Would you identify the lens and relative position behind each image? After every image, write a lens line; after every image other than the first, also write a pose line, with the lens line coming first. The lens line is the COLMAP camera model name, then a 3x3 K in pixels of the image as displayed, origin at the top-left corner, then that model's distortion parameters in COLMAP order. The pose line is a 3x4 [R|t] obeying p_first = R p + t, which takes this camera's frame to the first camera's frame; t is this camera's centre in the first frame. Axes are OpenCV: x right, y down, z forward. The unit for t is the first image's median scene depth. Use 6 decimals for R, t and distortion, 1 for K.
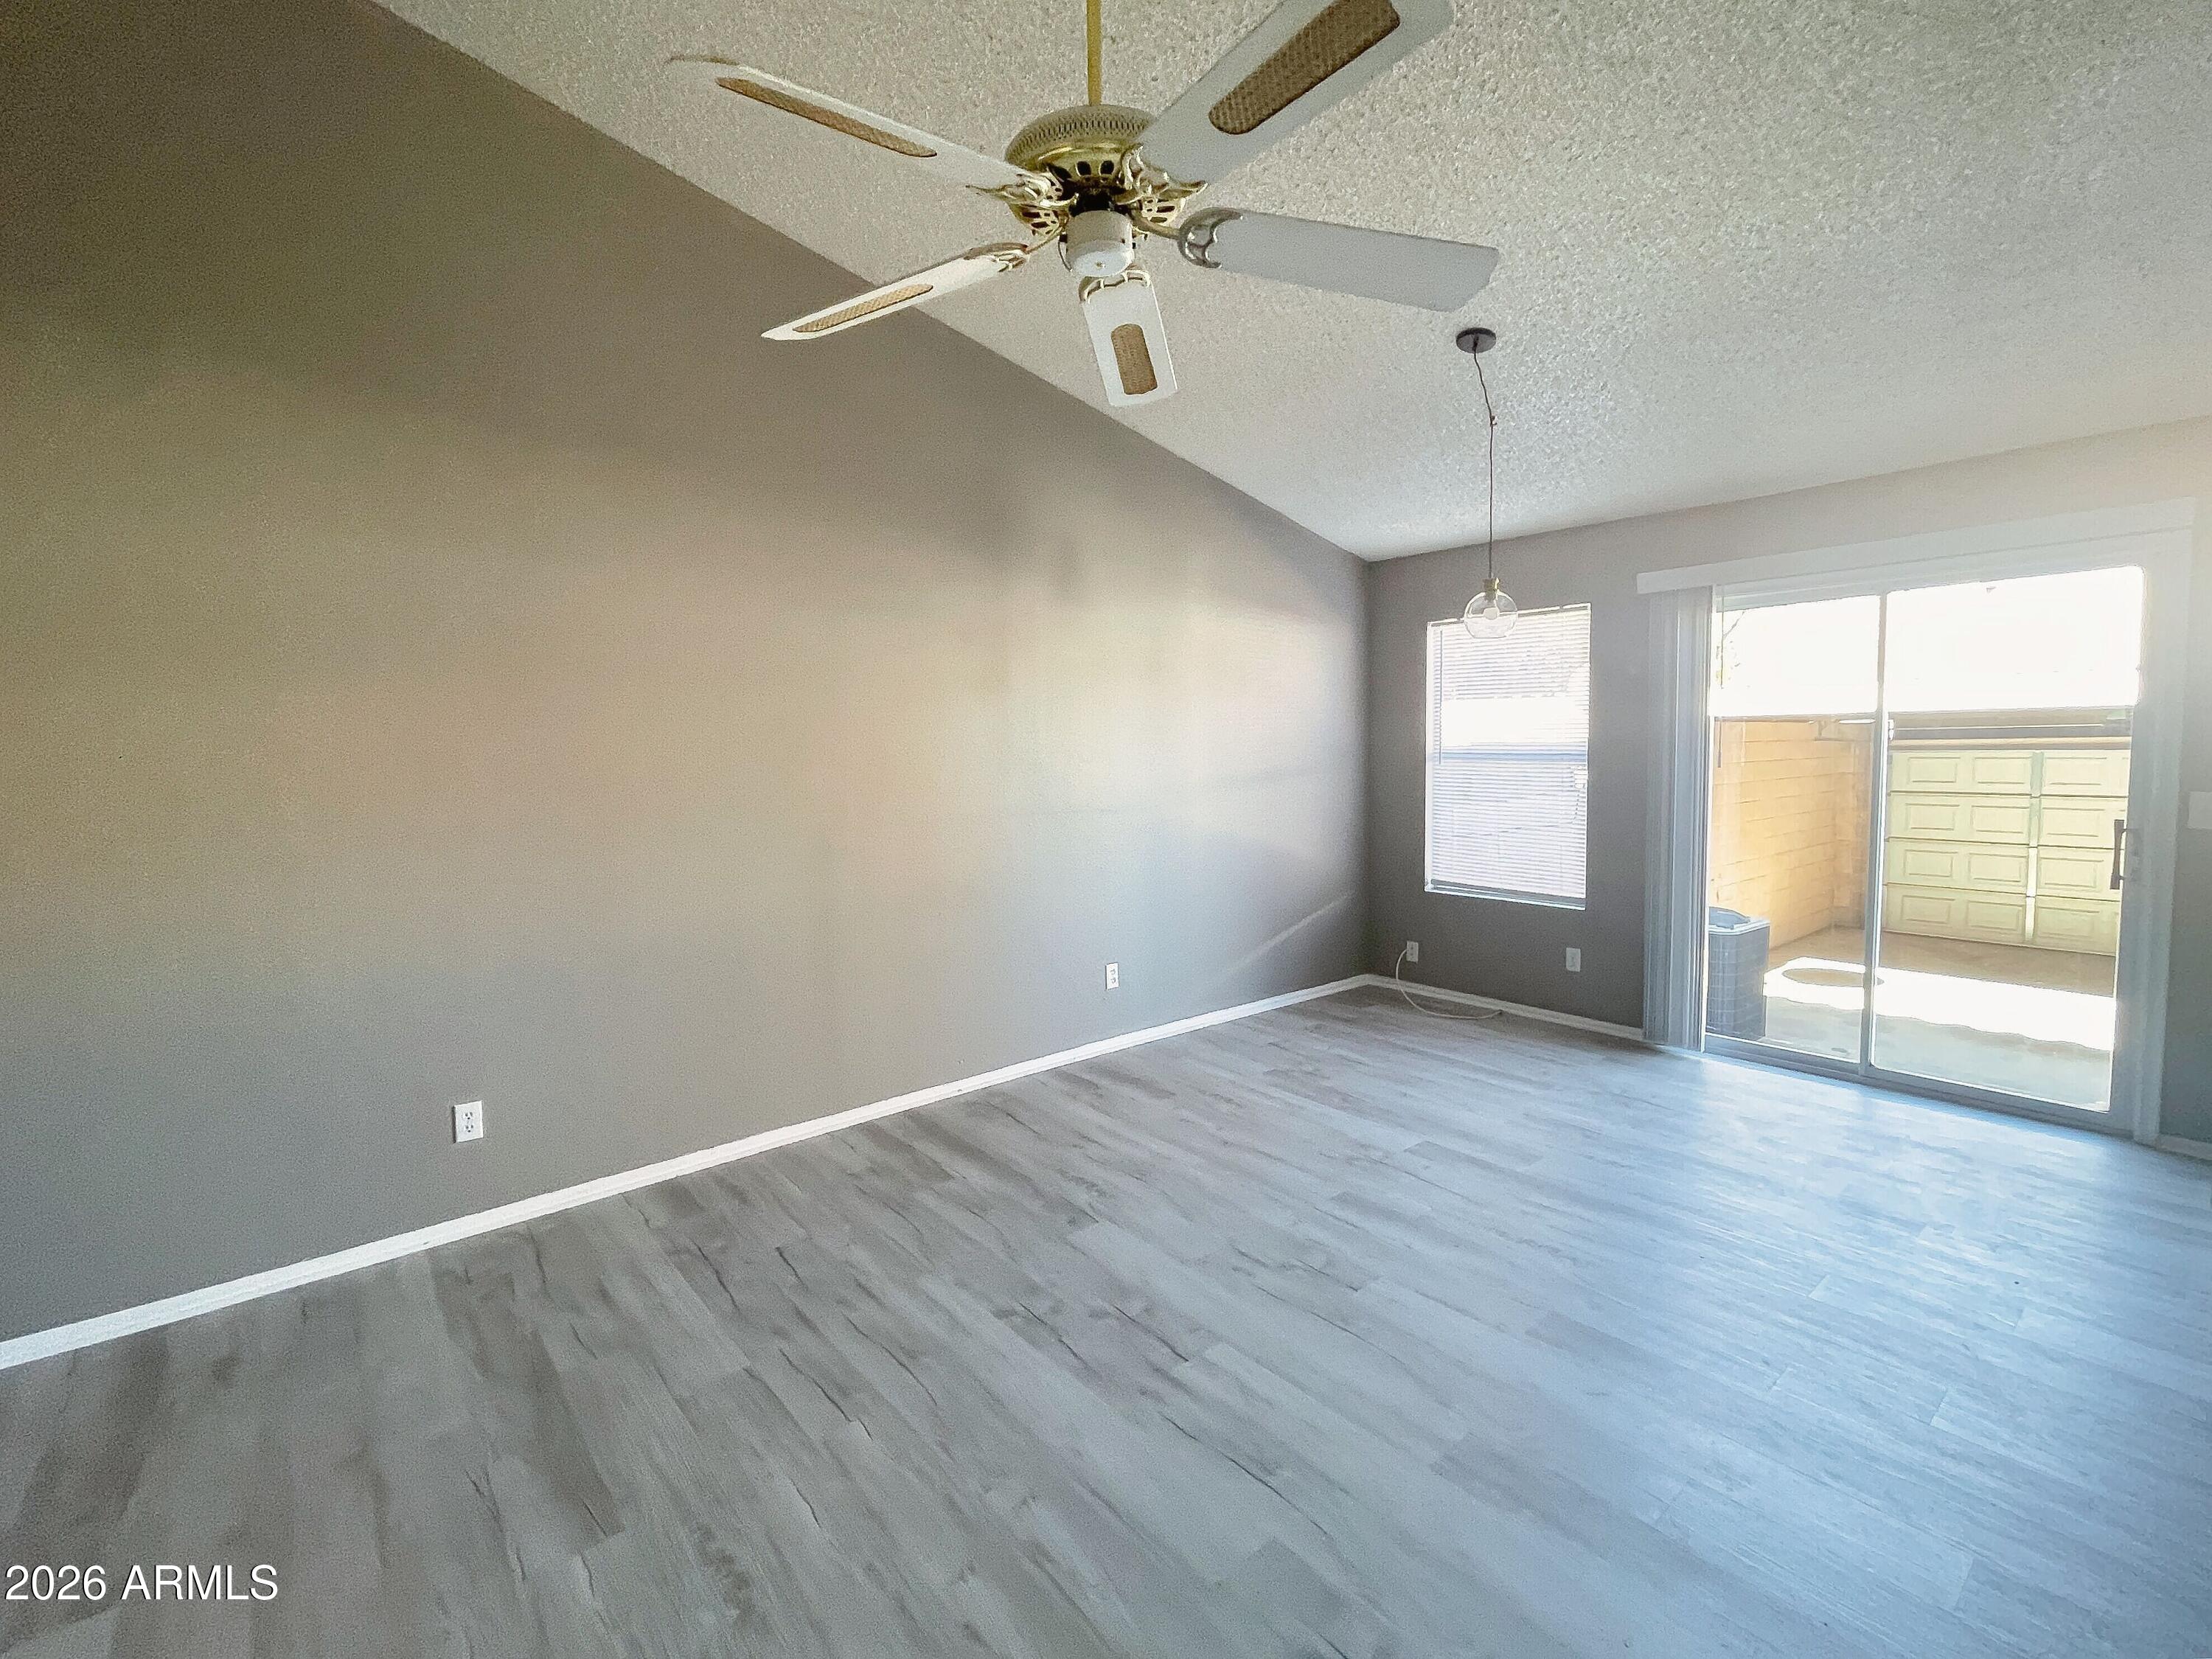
lens RADIAL K [[983.6, 0, 1122.7], [0, 983.6, 819.1], [0, 0, 1]] dist [-0.005878, -0.000068]
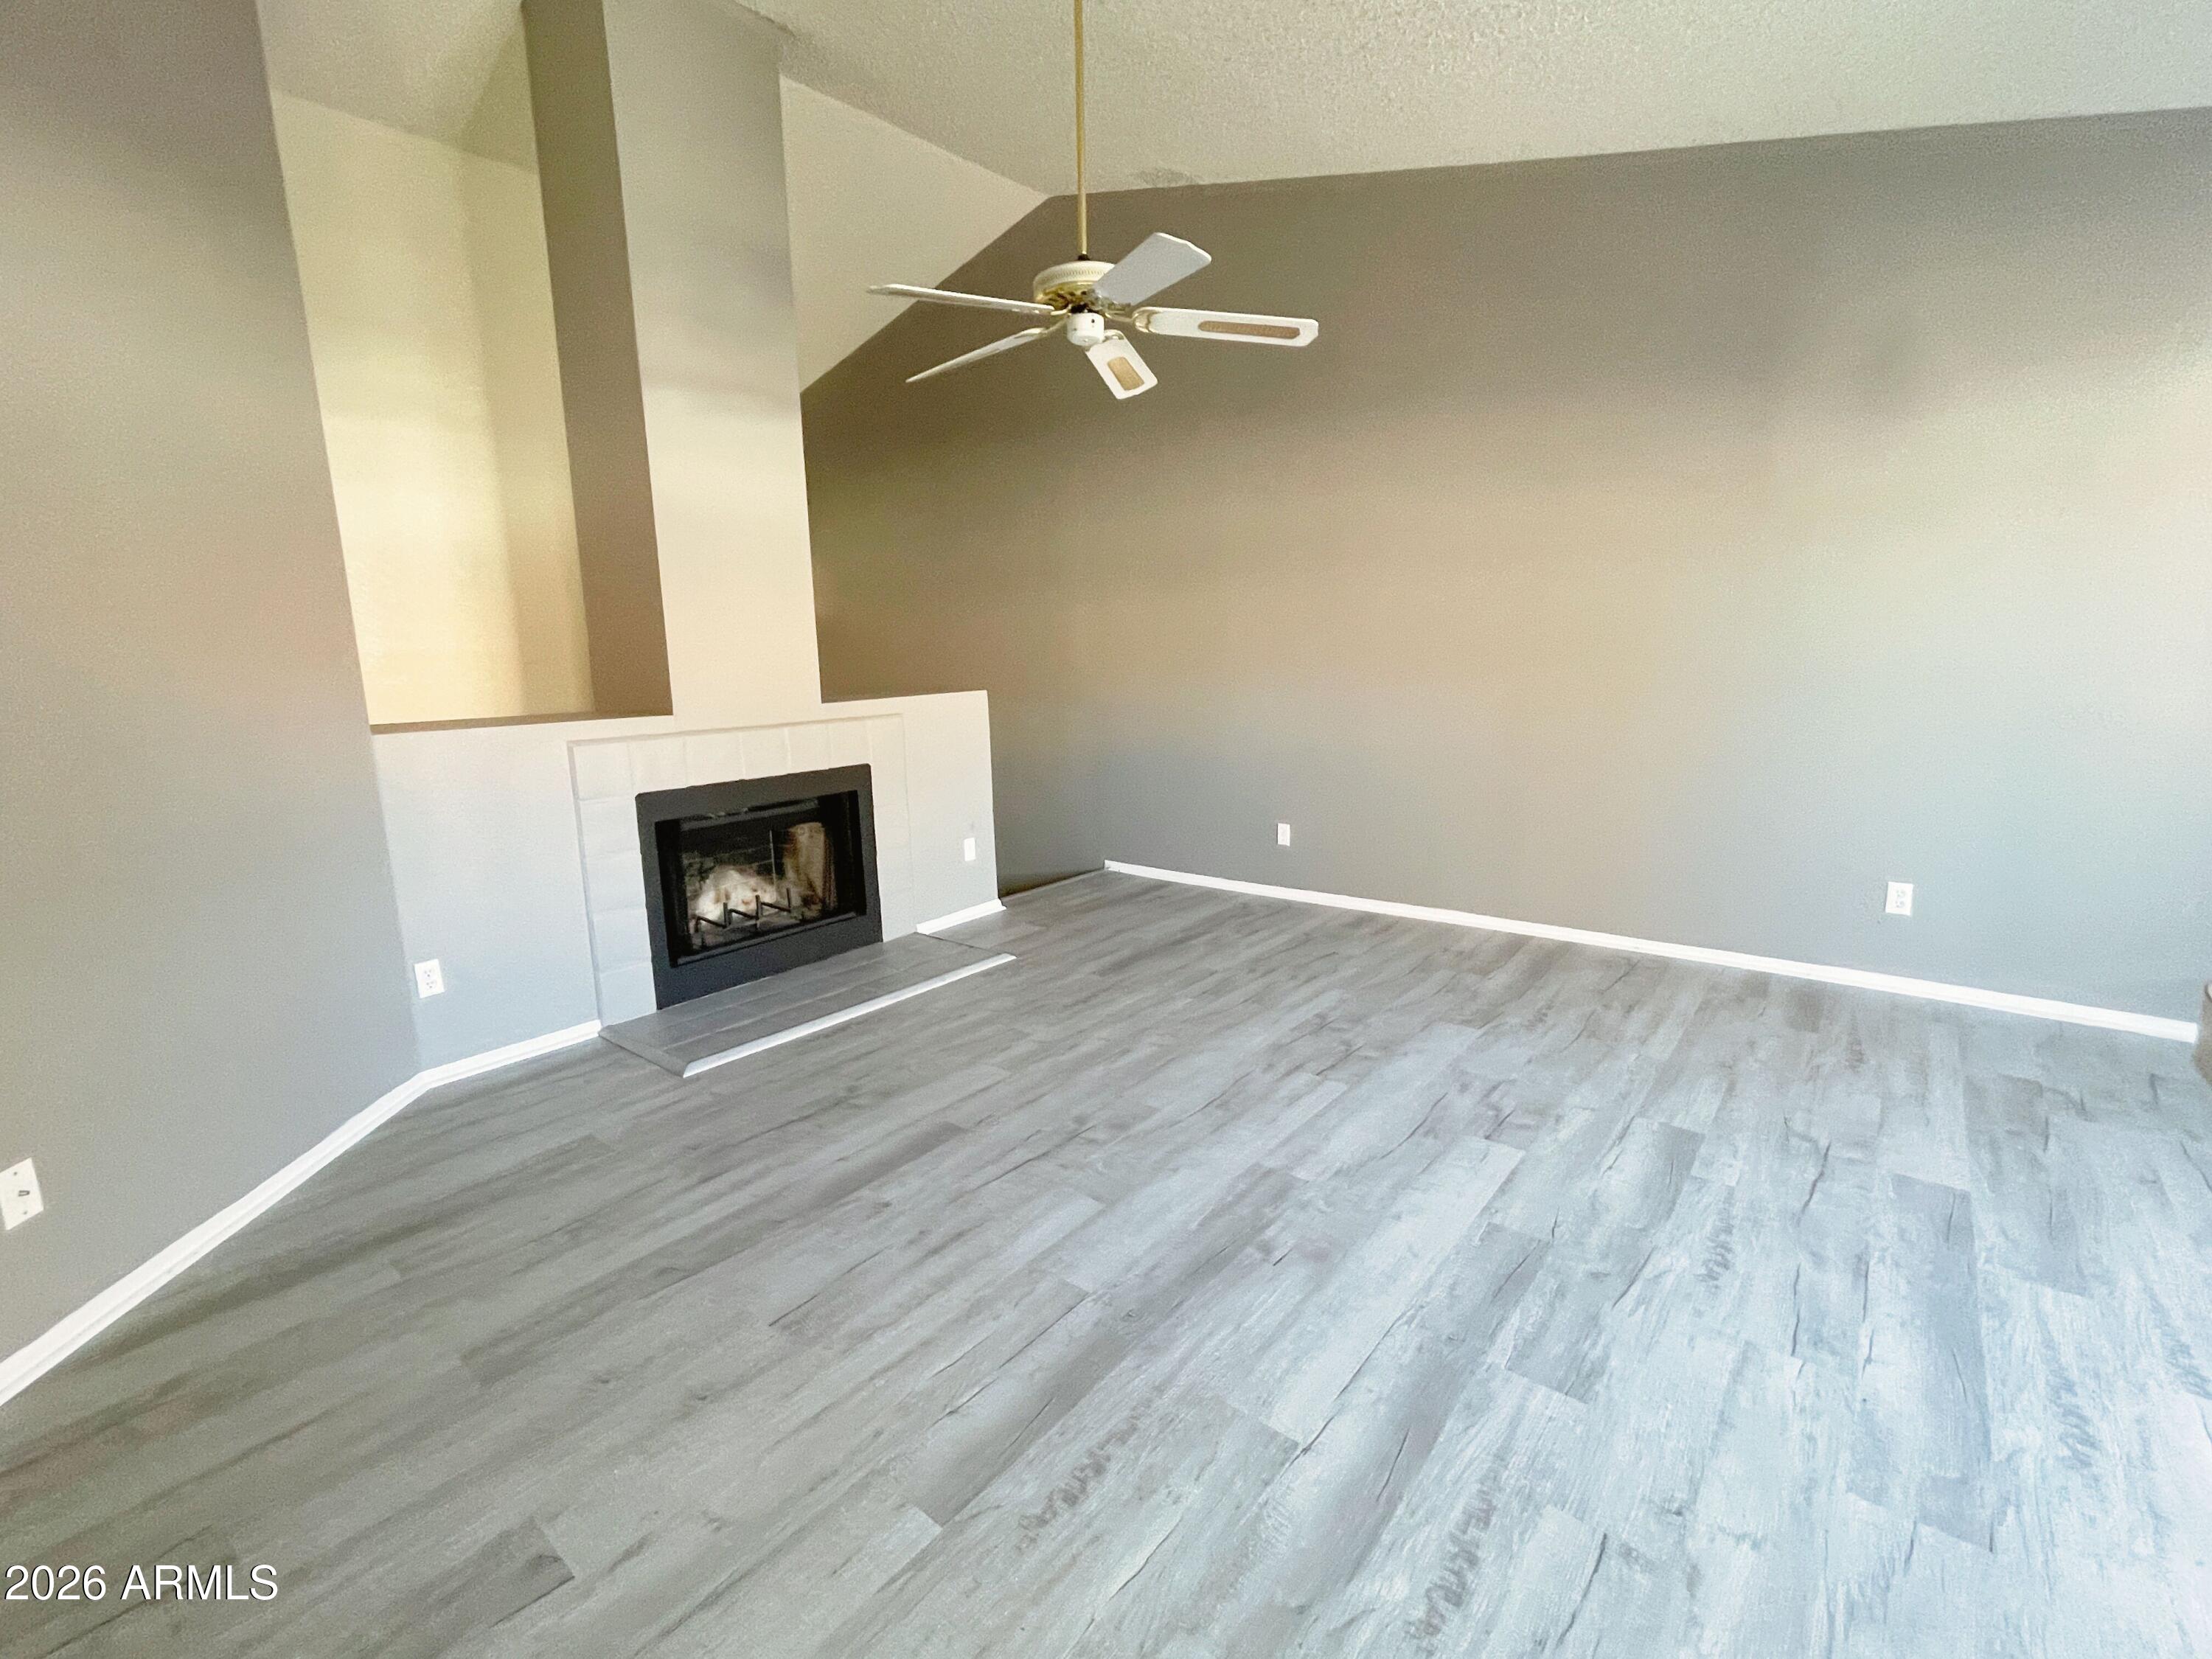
lens RADIAL K [[983.6, 0, 1113.2], [0, 983.6, 824.9], [0, 0, 1]] dist [-0.005878, -0.000068]
pose [[0.181680, 0.182648, -0.966246, 1.099978], [-0.056516, 0.982914, 0.175173, 0.000303], [0.981732, 0.022783, 0.188898, 0.416348]]
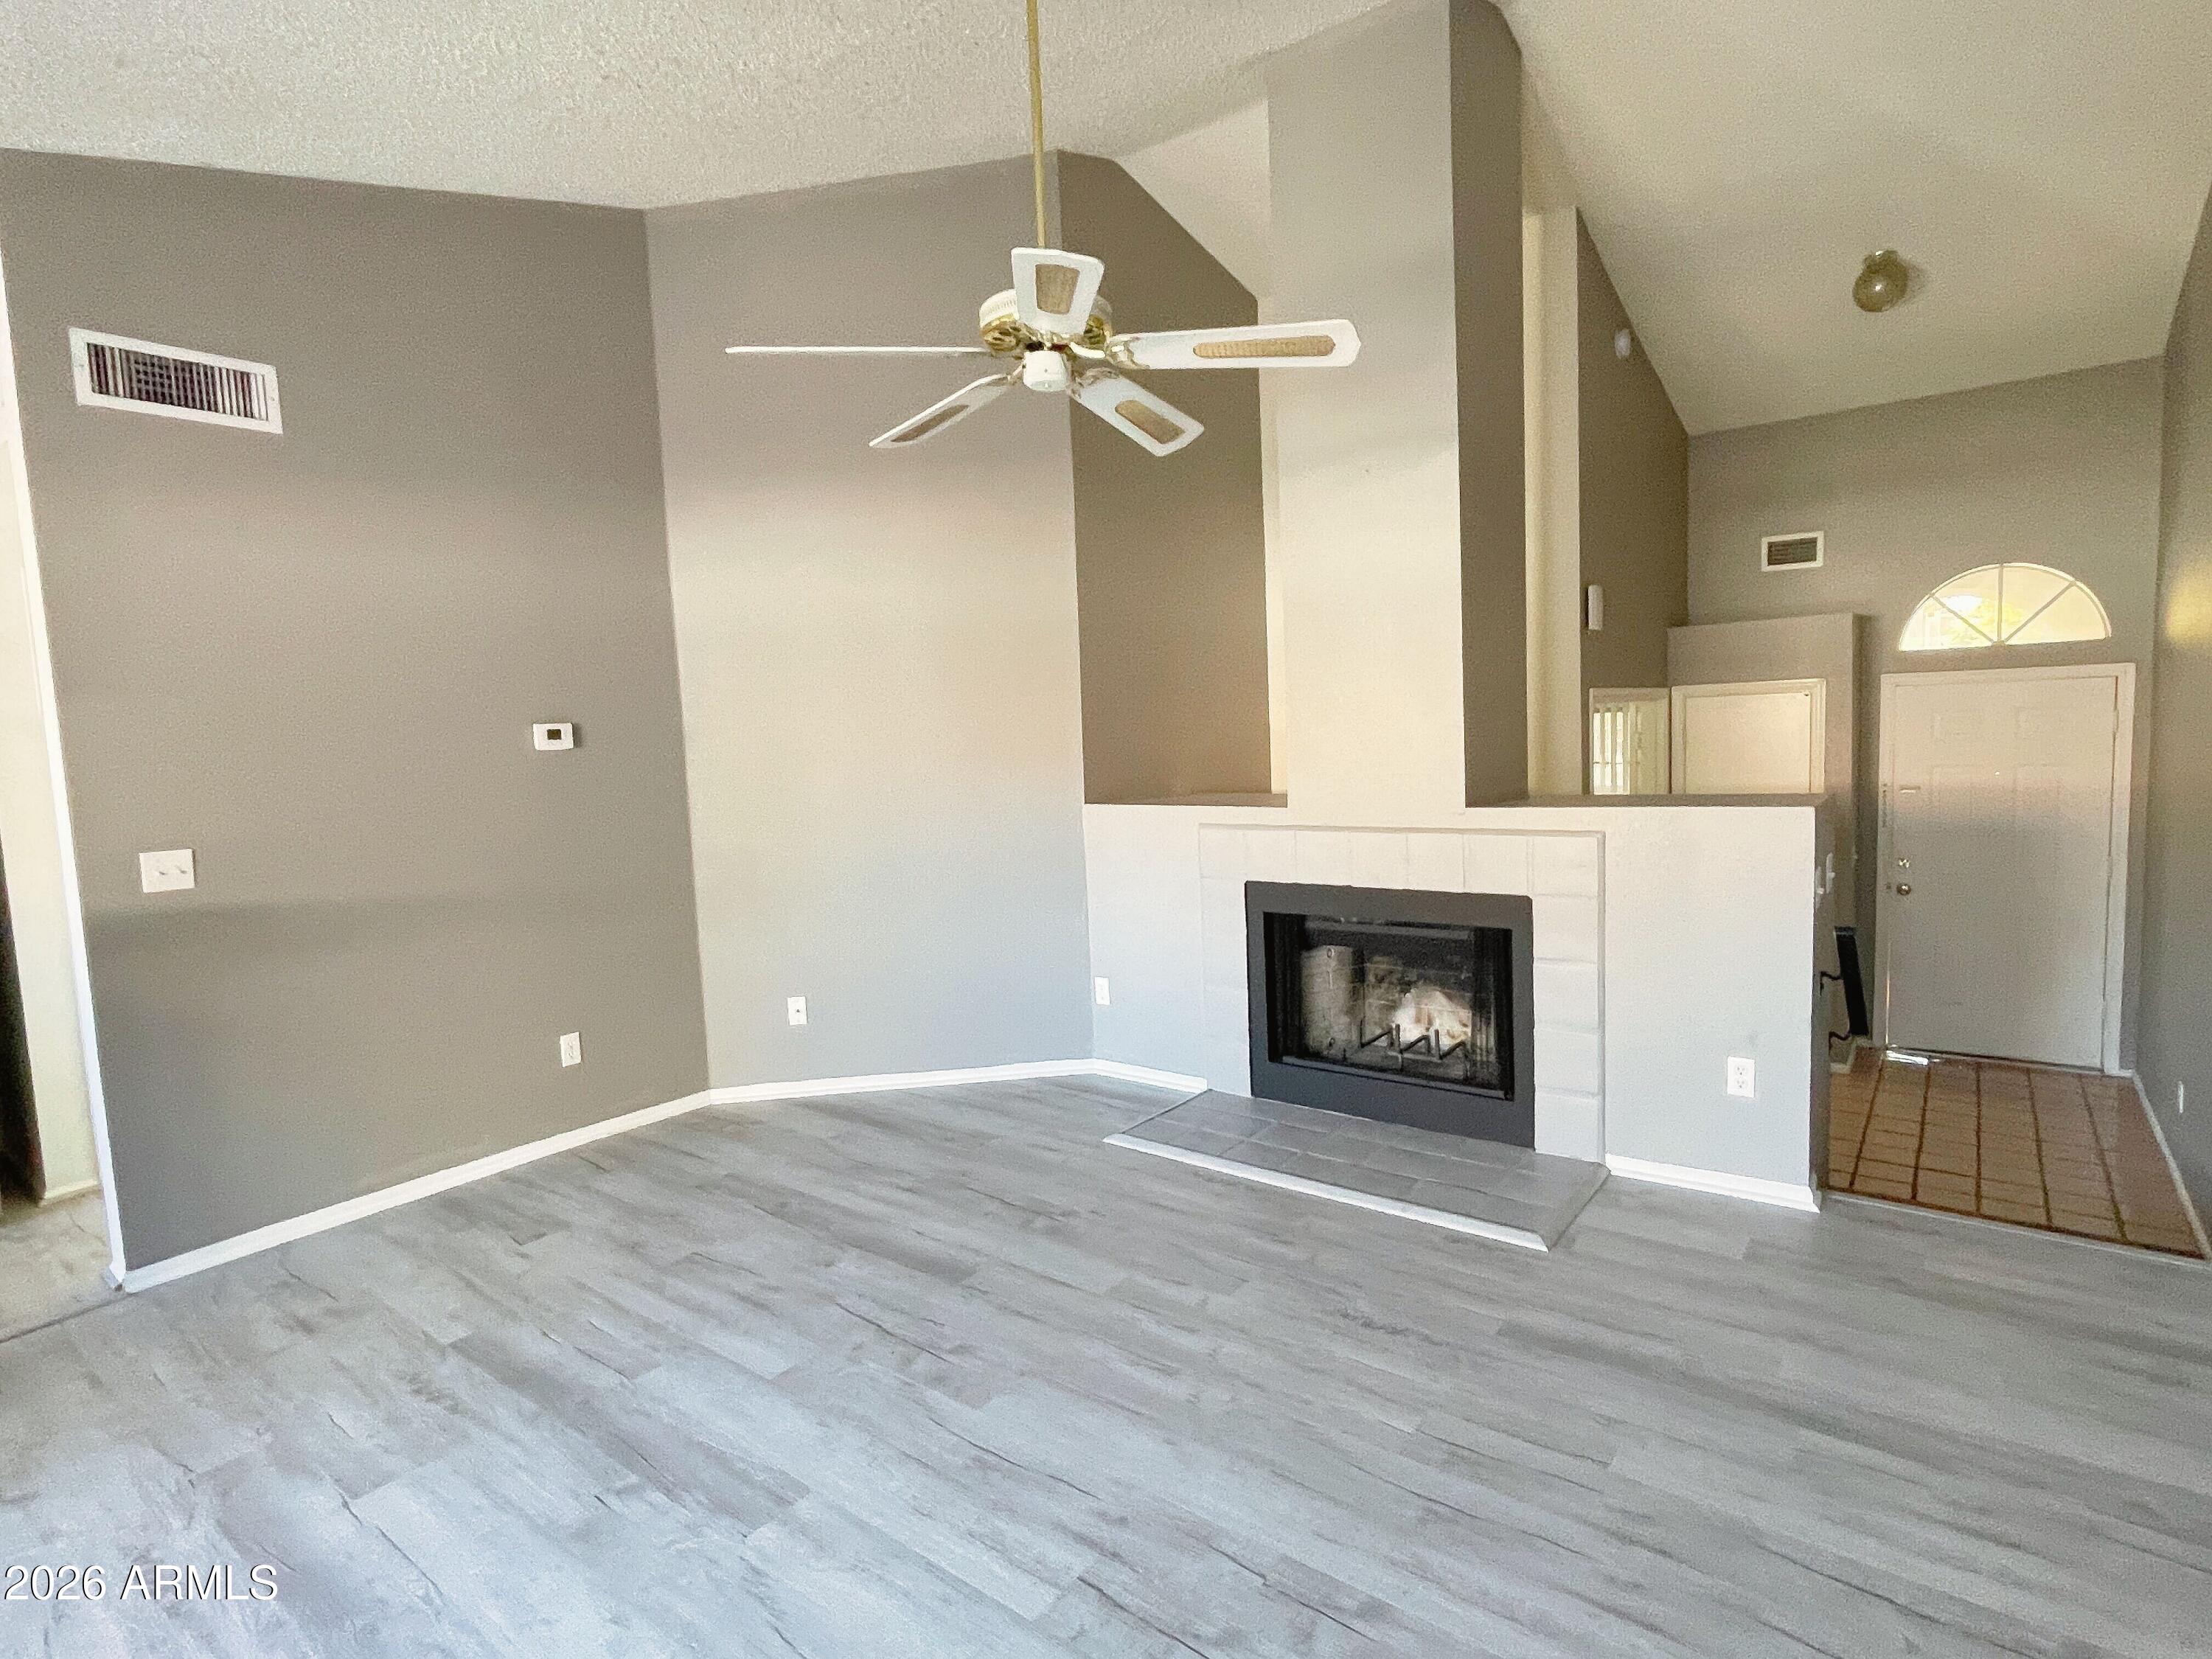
lens RADIAL K [[1131.9, 0, 1097.6], [0, 1131.9, 820.2], [0, 0, 1]] dist [-0.003733, 0.004287]
pose [[-0.978374, 0.072794, -0.193612, 0.153436], [0.040687, 0.985468, 0.164915, -0.124921], [0.202803, 0.153471, -0.967118, 1.532457]]
